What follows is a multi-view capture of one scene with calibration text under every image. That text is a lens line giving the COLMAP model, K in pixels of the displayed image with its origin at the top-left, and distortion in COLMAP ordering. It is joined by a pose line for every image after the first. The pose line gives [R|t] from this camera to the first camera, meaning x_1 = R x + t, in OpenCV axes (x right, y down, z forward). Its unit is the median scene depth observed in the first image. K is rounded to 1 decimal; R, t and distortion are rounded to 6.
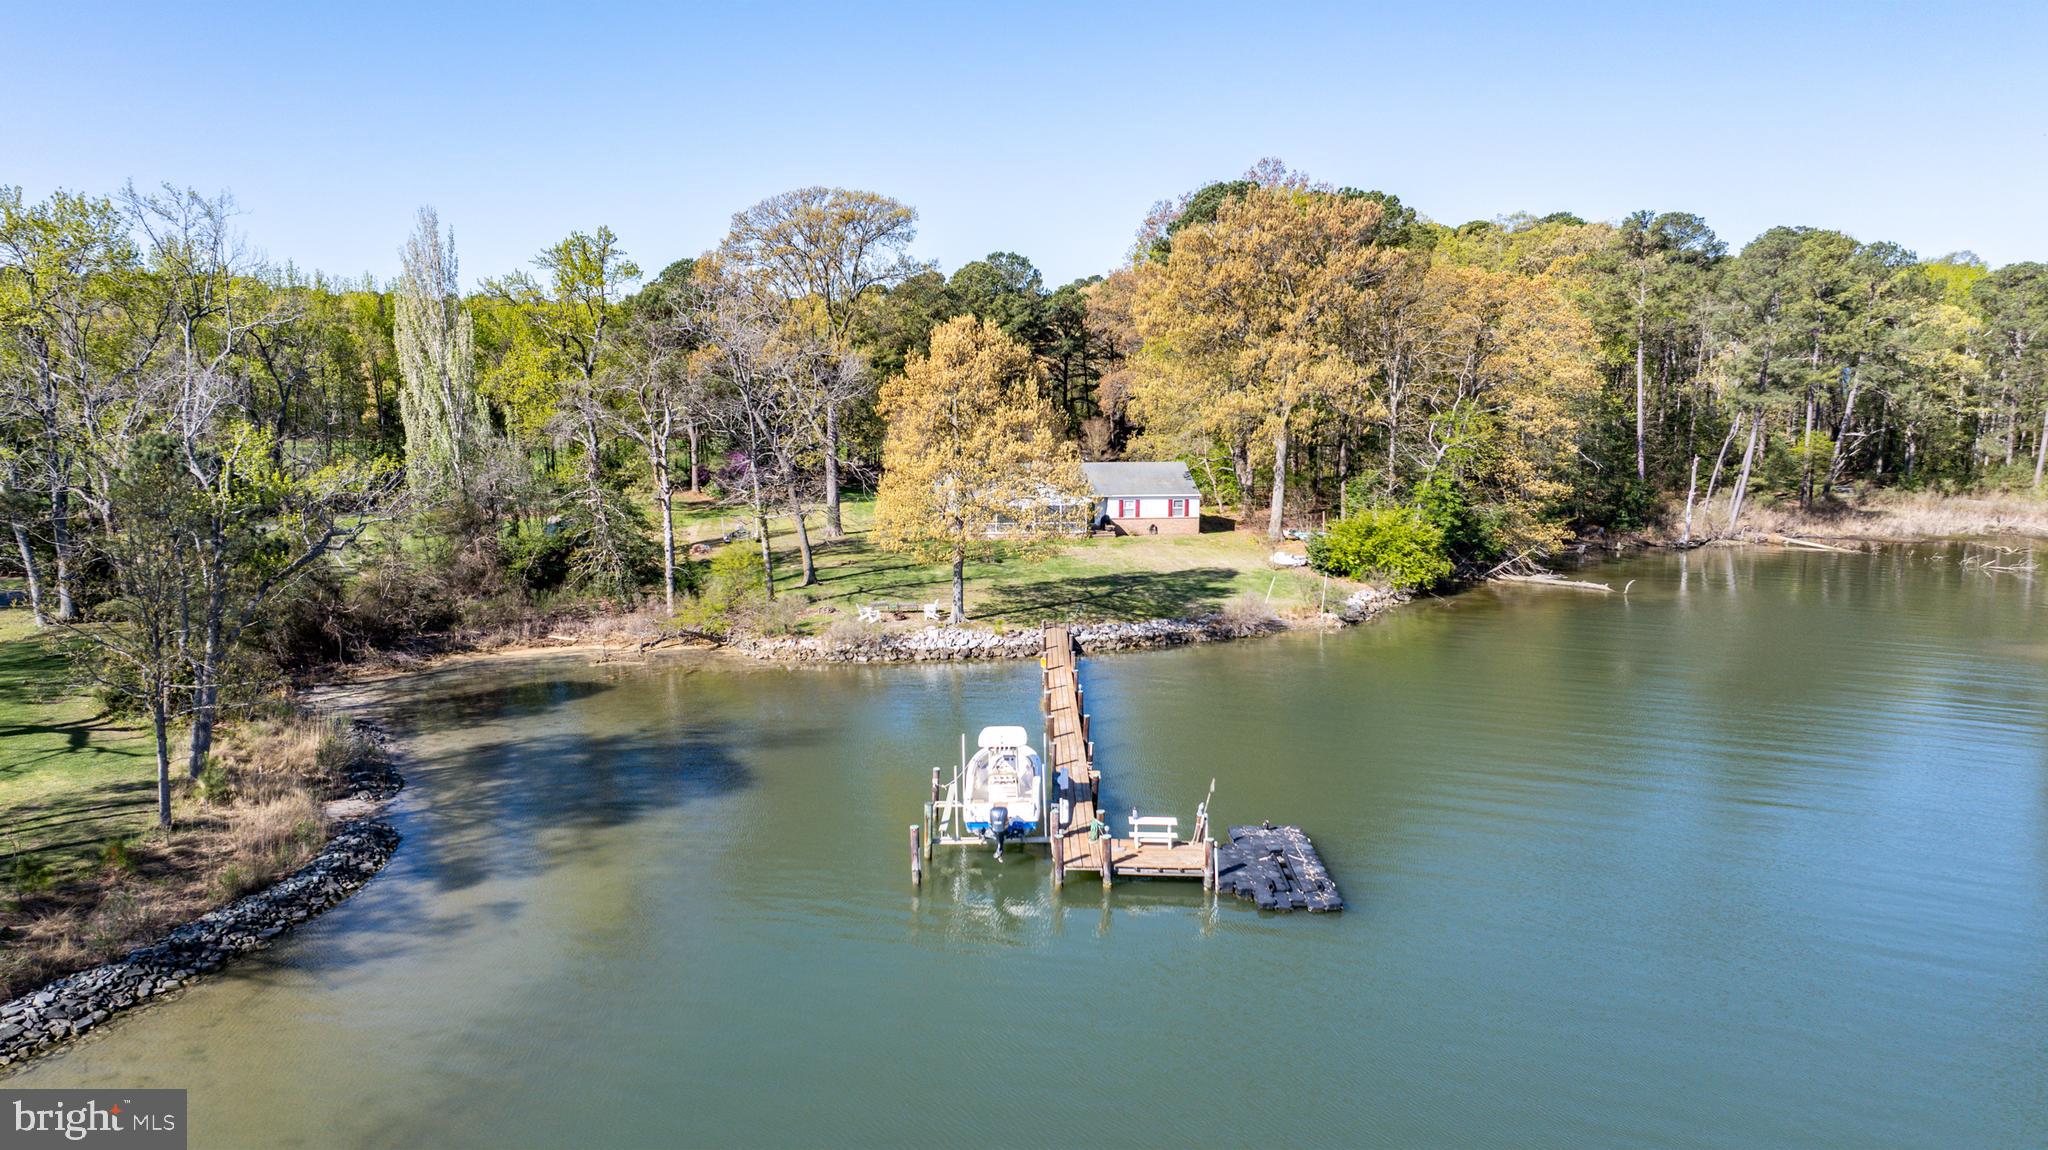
lens RADIAL K [[1439.3, 0, 1024.0], [0, 1439.3, 575.0], [0, 0, 1]] dist [0.202445, -0.000519]
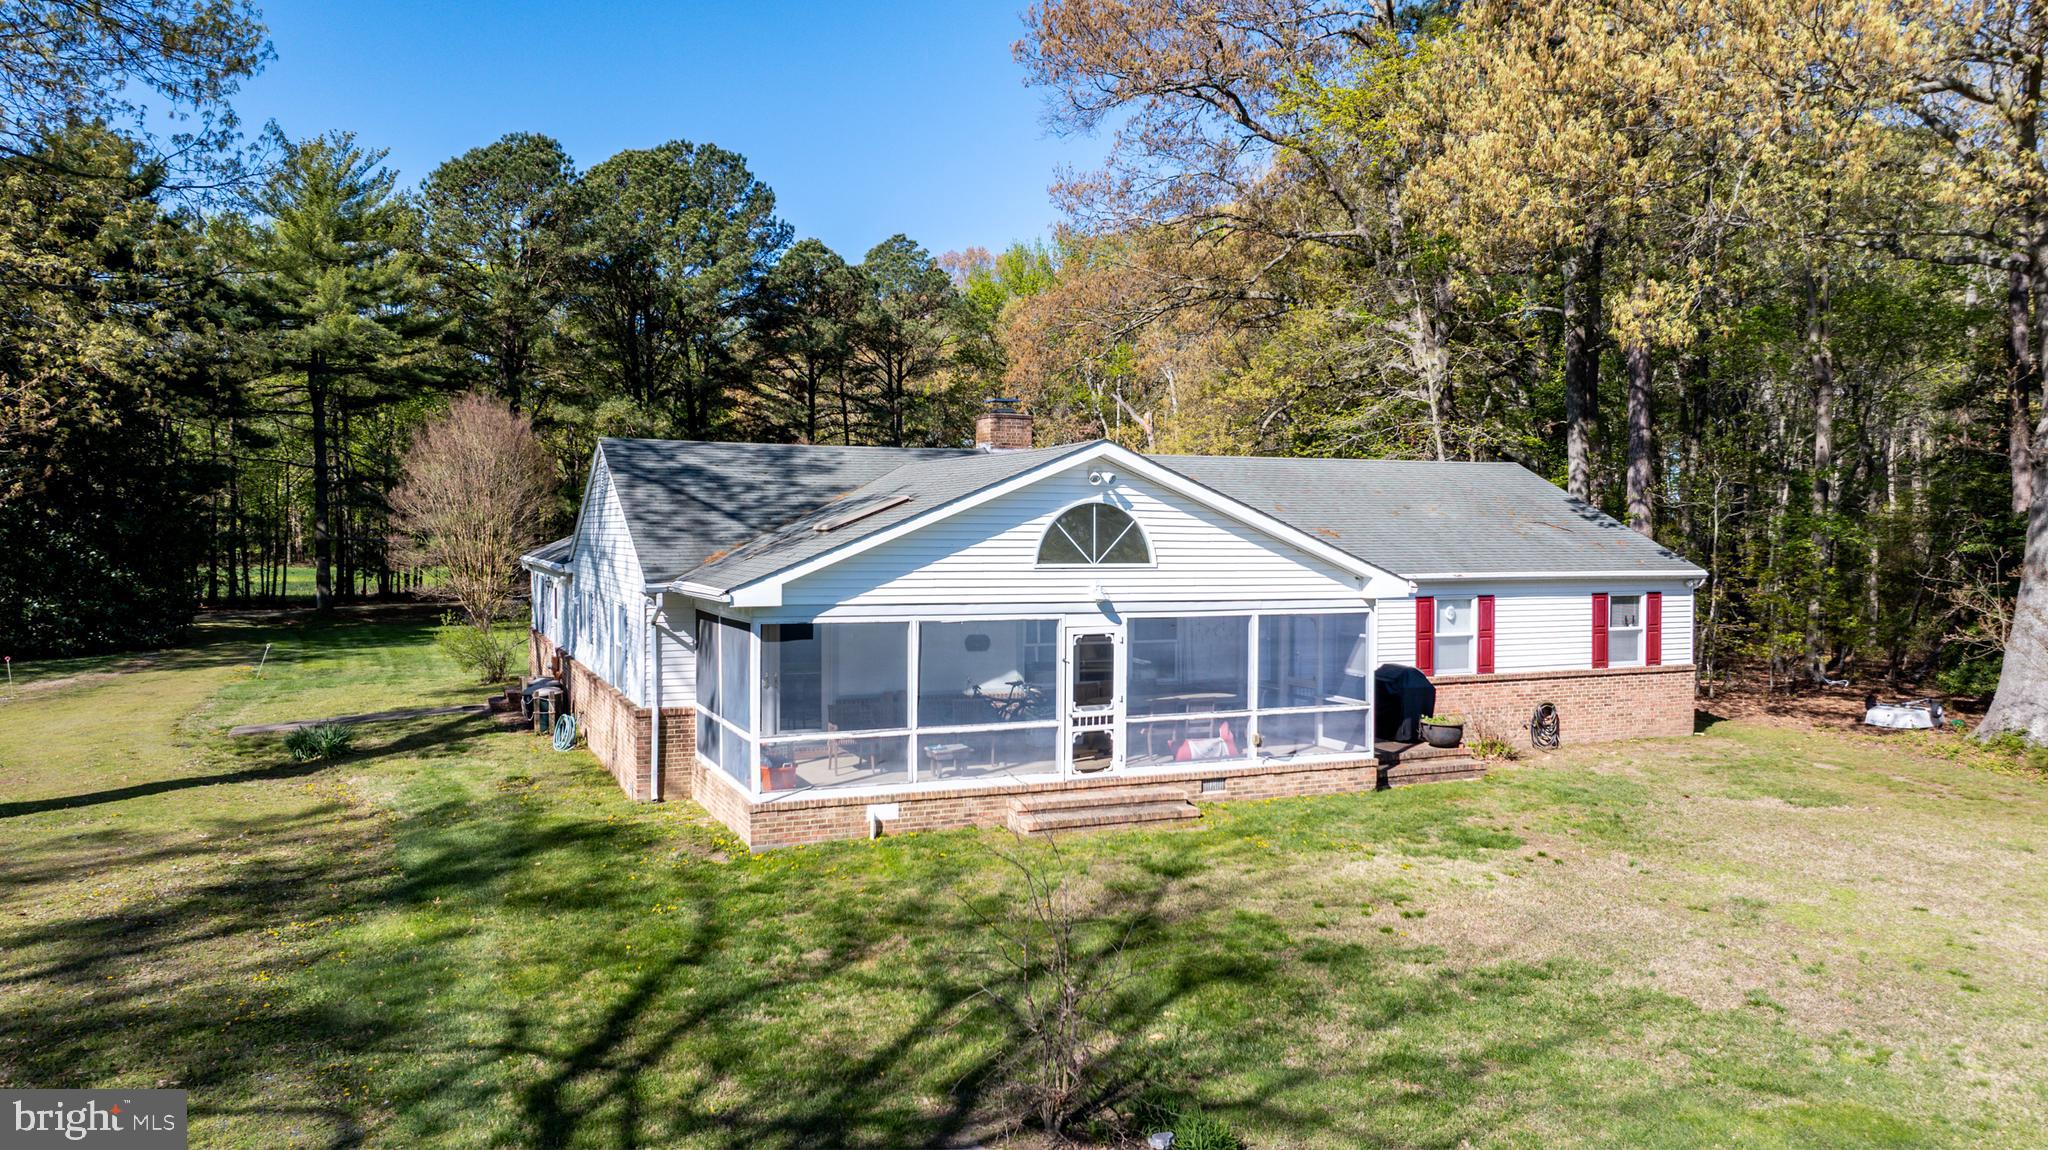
lens RADIAL K [[1488.0, 0, 1024.0], [0, 1488.0, 575.0], [0, 0, 1]] dist [-0.006689, -0.003716]
pose [[0.969384, -0.009958, 0.245346, -0.053174], [0.037955, 0.993245, -0.109652, -0.038467], [-0.242597, 0.115607, 0.963214, 0.929944]]
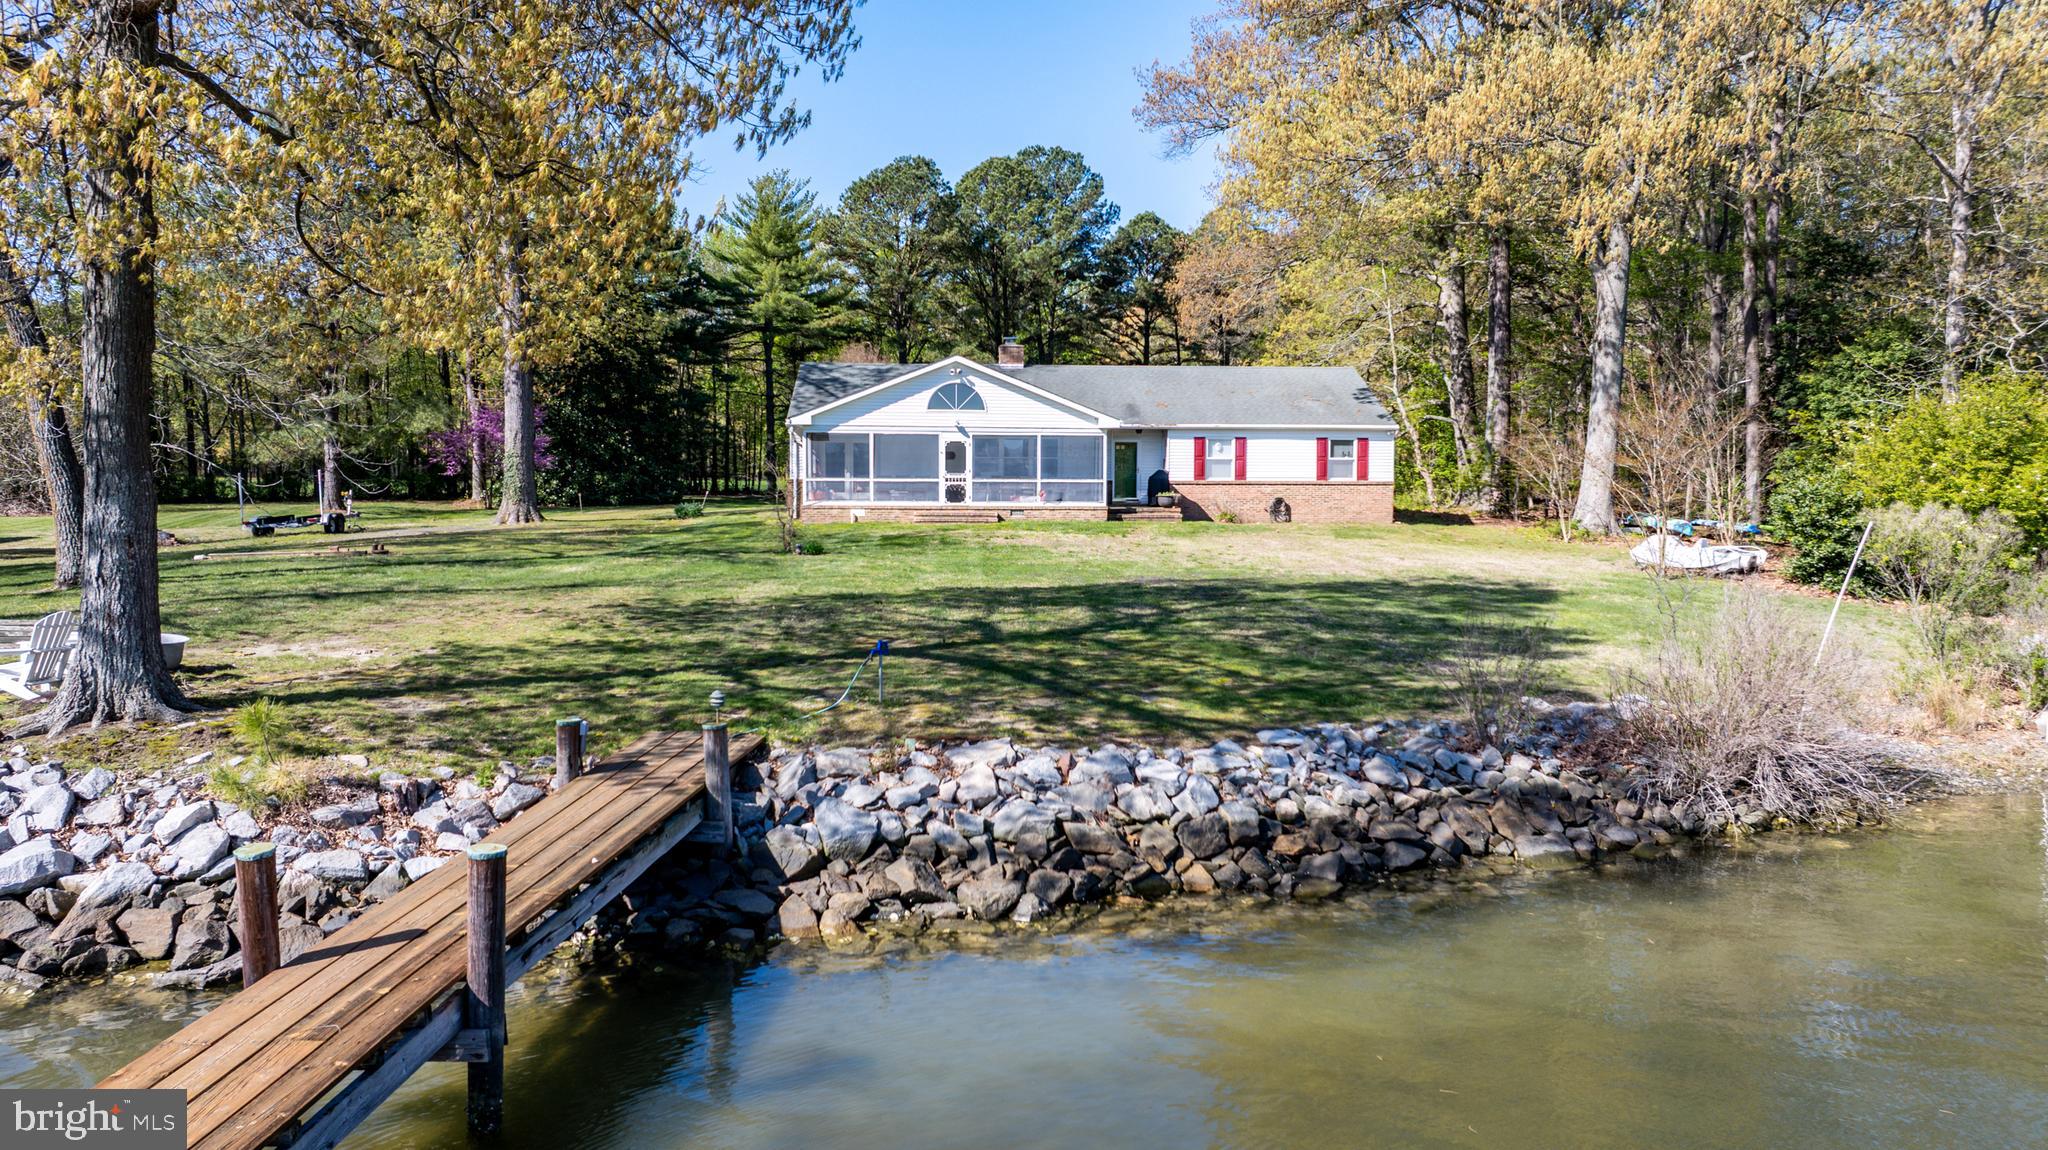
lens RADIAL K [[1477.1, 0, 1024.0], [0, 1477.1, 575.0], [0, 0, 1]] dist [-0.003039, -0.002592]
pose [[0.995999, 0.005216, -0.089216, 0.064535], [-0.012016, 0.997047, -0.075847, 0.021733], [0.088557, 0.076616, 0.993120, 0.681923]]
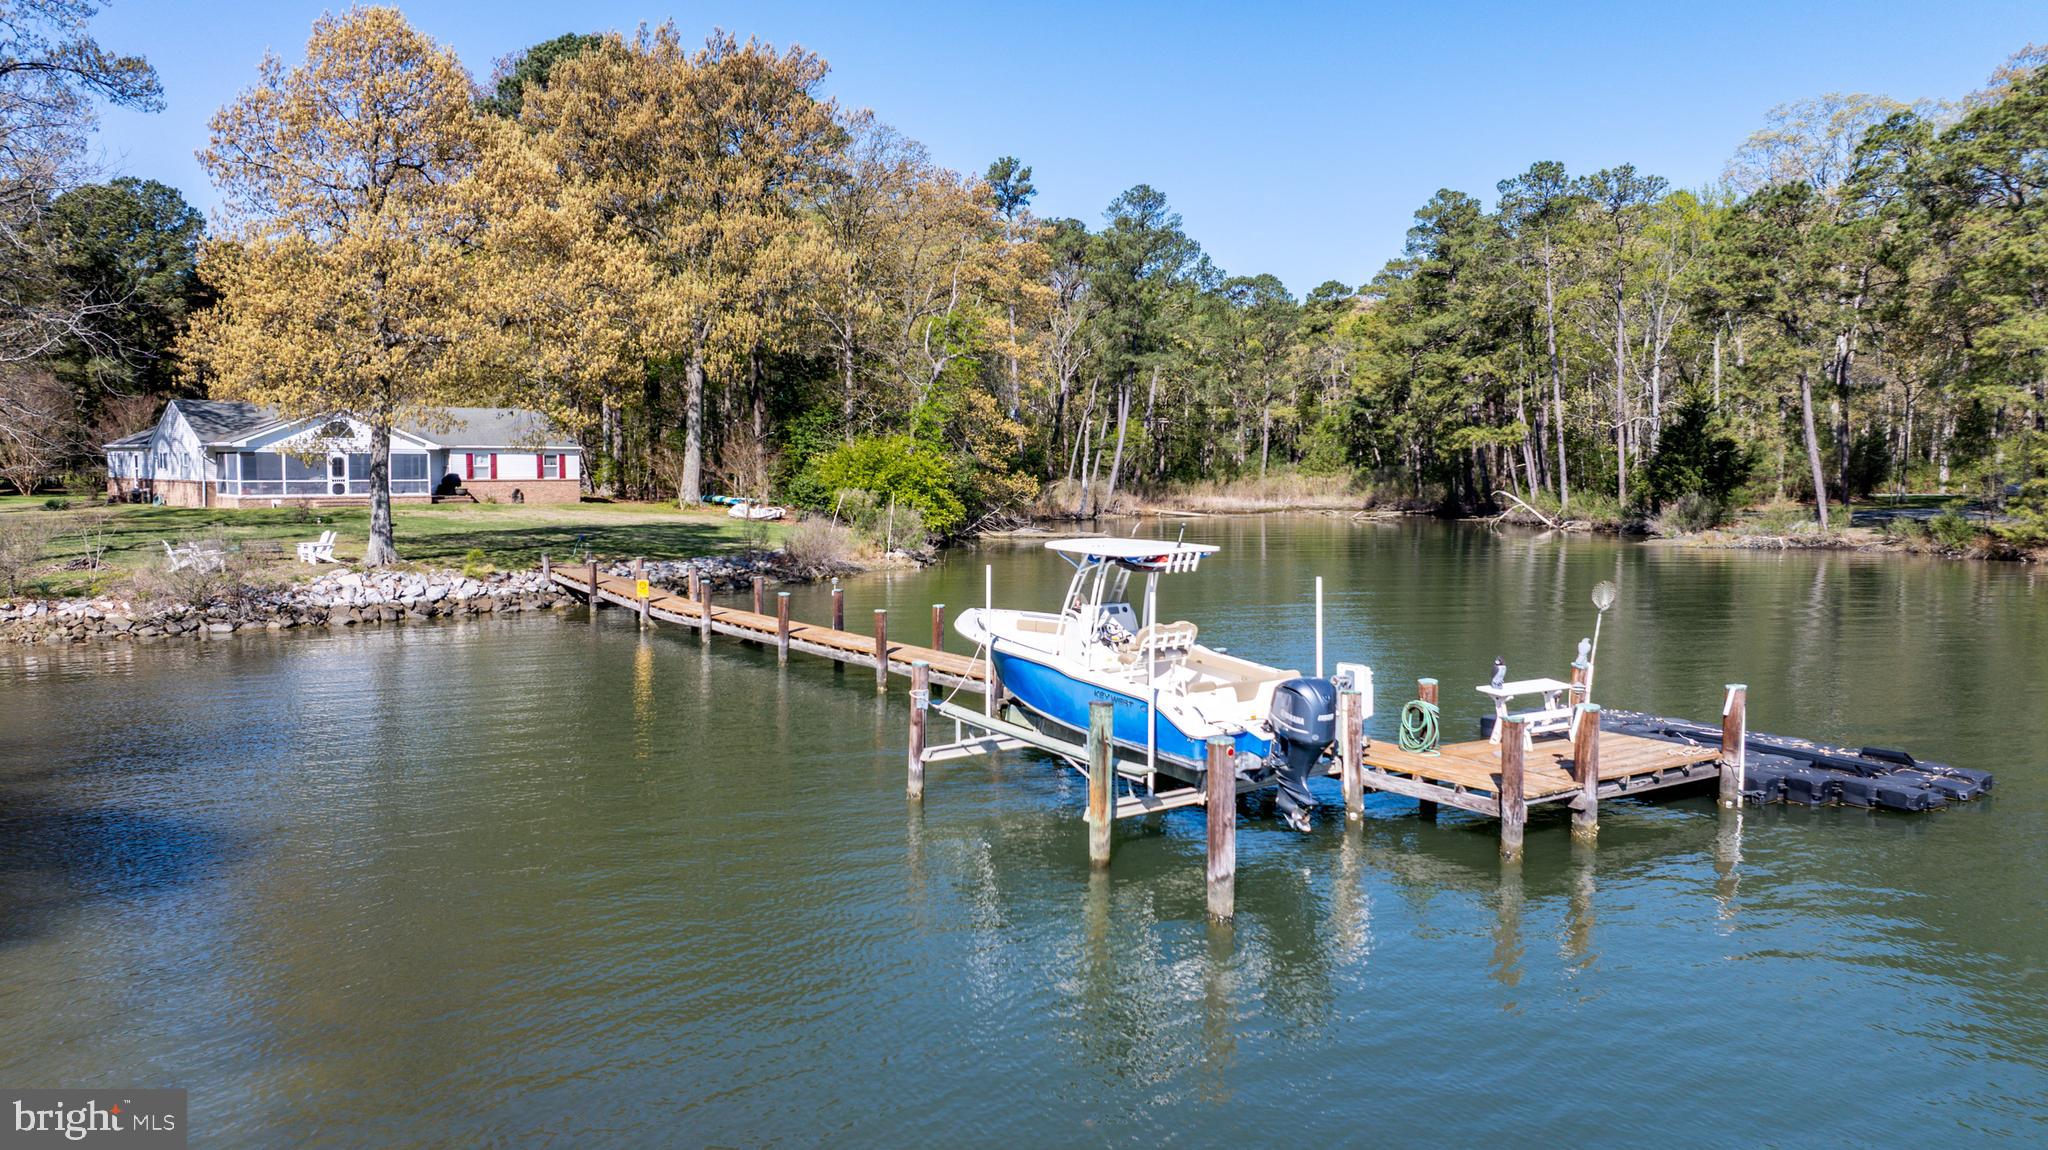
lens RADIAL K [[1477.1, 0, 1024.0], [0, 1477.1, 575.0], [0, 0, 1]] dist [-0.003039, -0.002592]
pose [[0.824442, -0.045562, 0.564110, -0.131020], [0.083641, 0.995618, -0.041827, 0.065305], [-0.559732, 0.081666, 0.824640, 0.329219]]
